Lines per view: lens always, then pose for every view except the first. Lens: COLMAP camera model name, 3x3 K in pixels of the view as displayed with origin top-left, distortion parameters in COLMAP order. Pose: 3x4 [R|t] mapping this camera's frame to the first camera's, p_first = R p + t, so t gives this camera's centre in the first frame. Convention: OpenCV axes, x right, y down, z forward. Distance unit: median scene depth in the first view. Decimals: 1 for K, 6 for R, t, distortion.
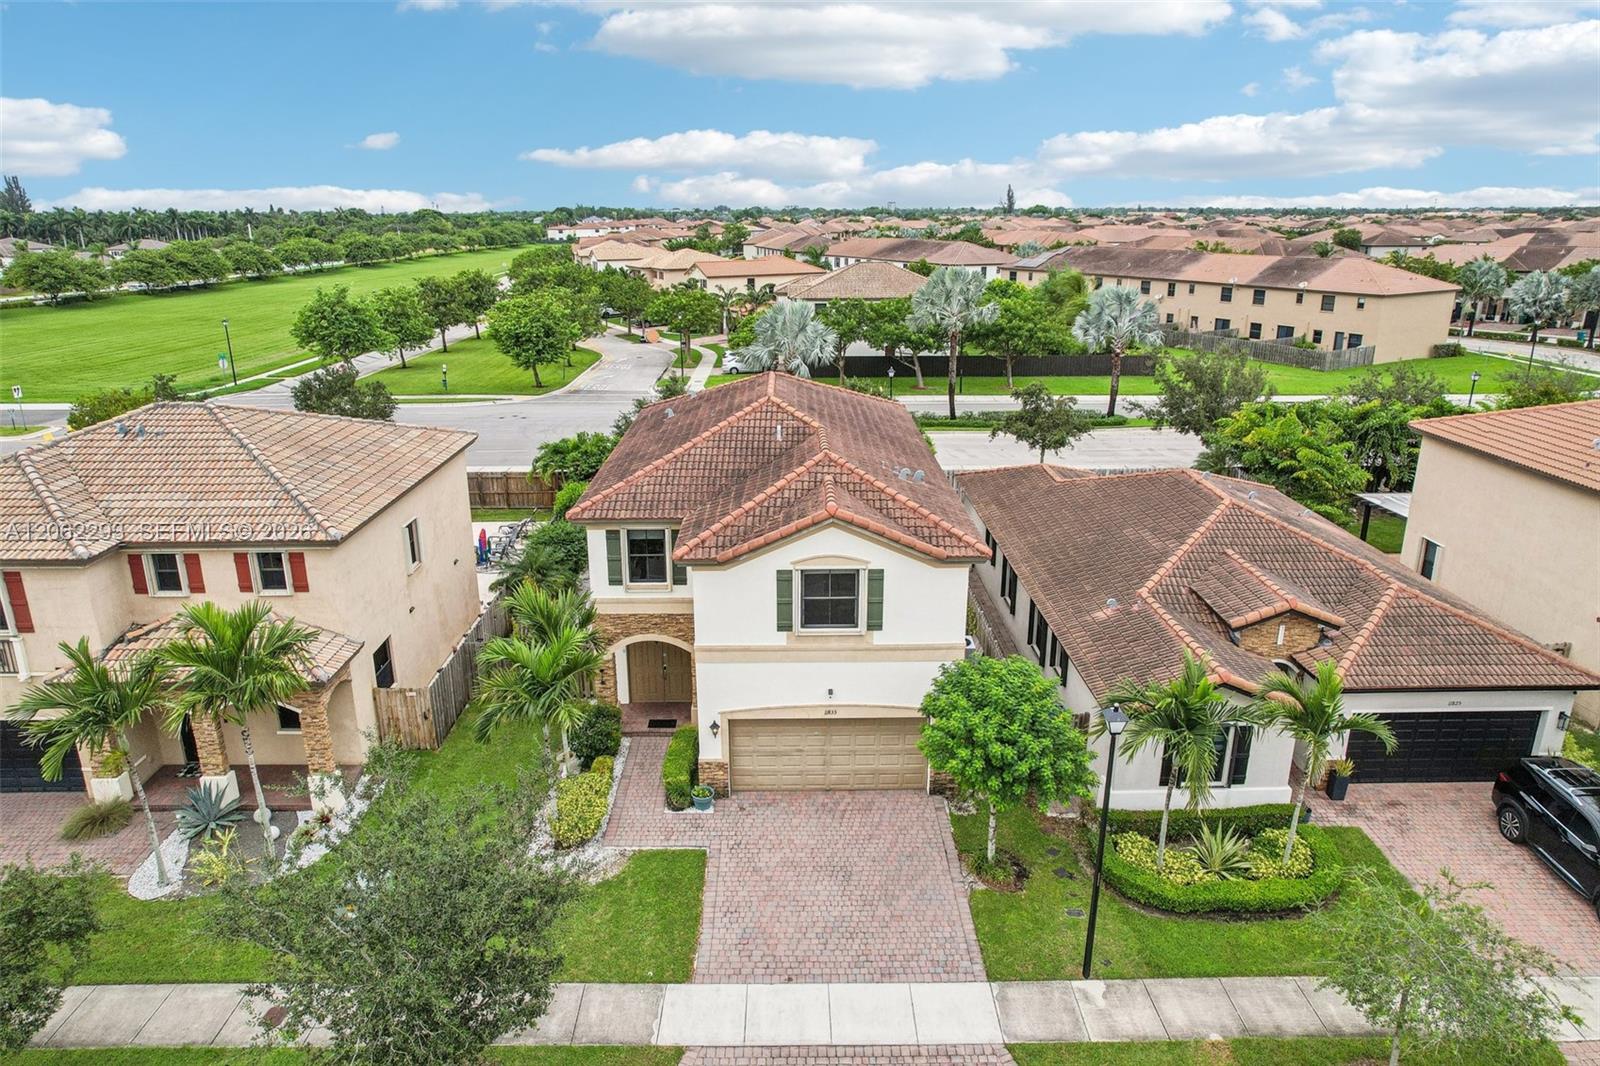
lens RADIAL K [[1012.4, 0, 802.5], [0, 1012.4, 533.2], [0, 0, 1]] dist [-0.075848, 0.056998]
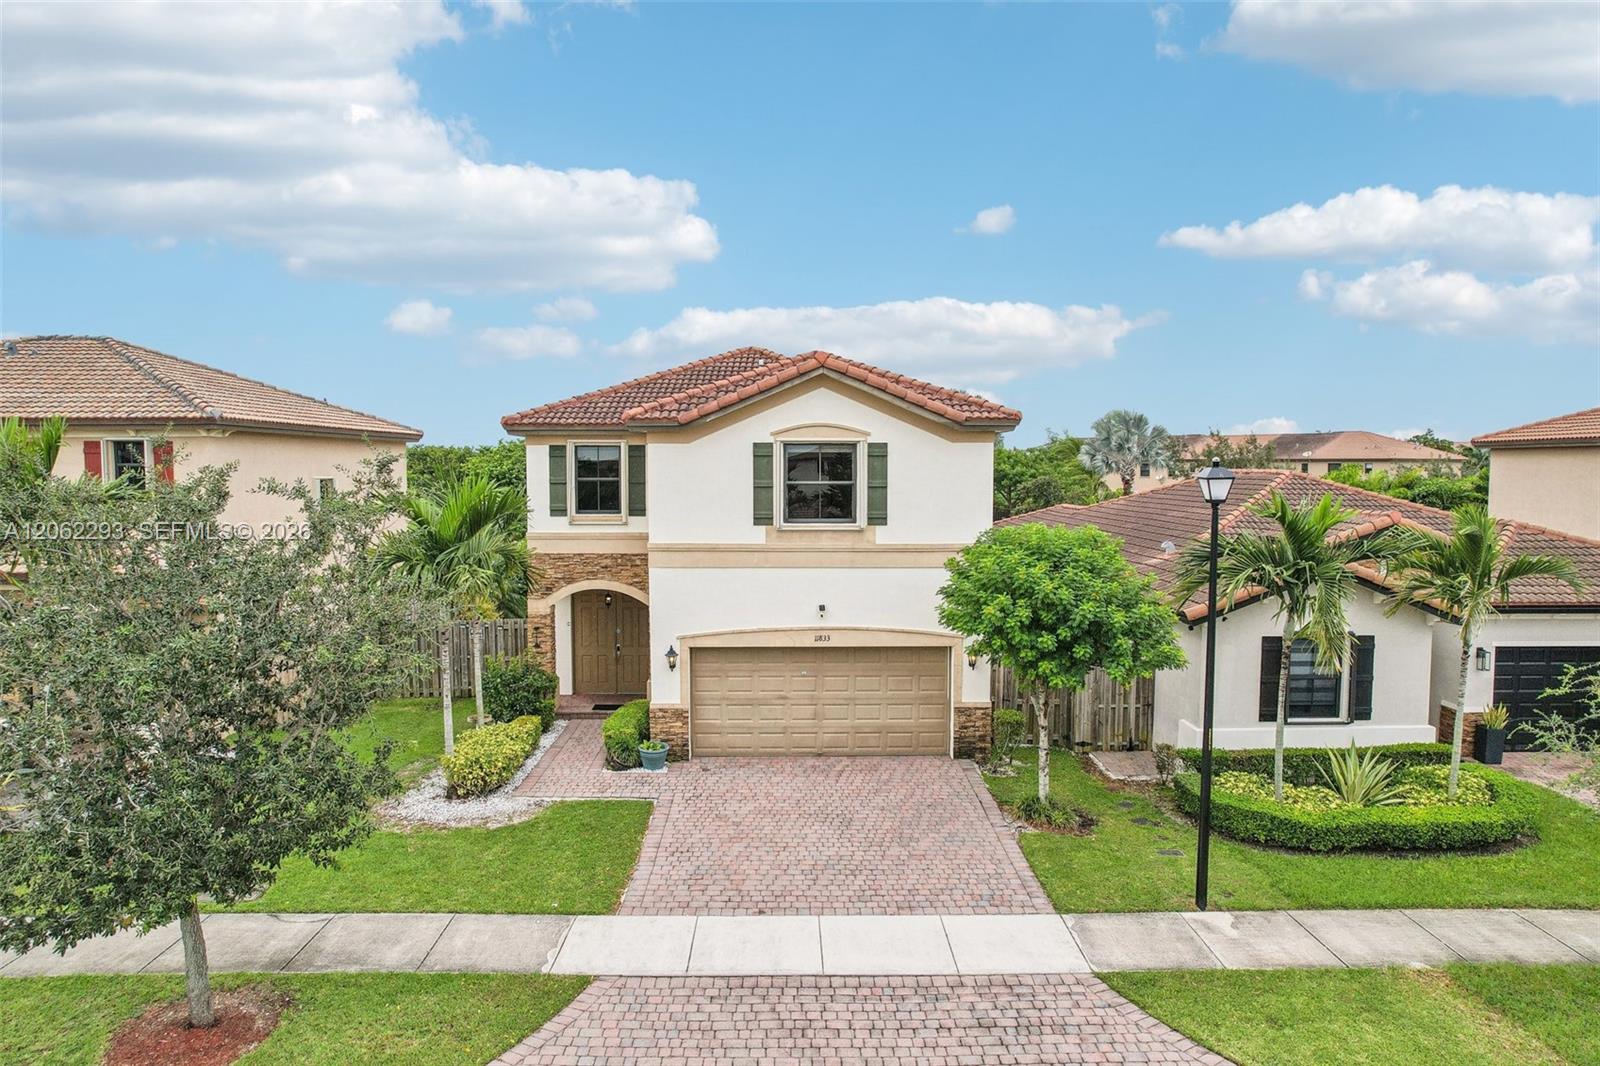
lens RADIAL K [[1024.8, 0, 801.1], [0, 1024.8, 540.3], [0, 0, 1]] dist [-0.075313, 0.067261]
pose [[0.999997, -0.001685, 0.001658, 0.010927], [0.002023, 0.972847, -0.231438, 0.300660], [-0.001223, 0.231441, 0.972848, 0.232711]]
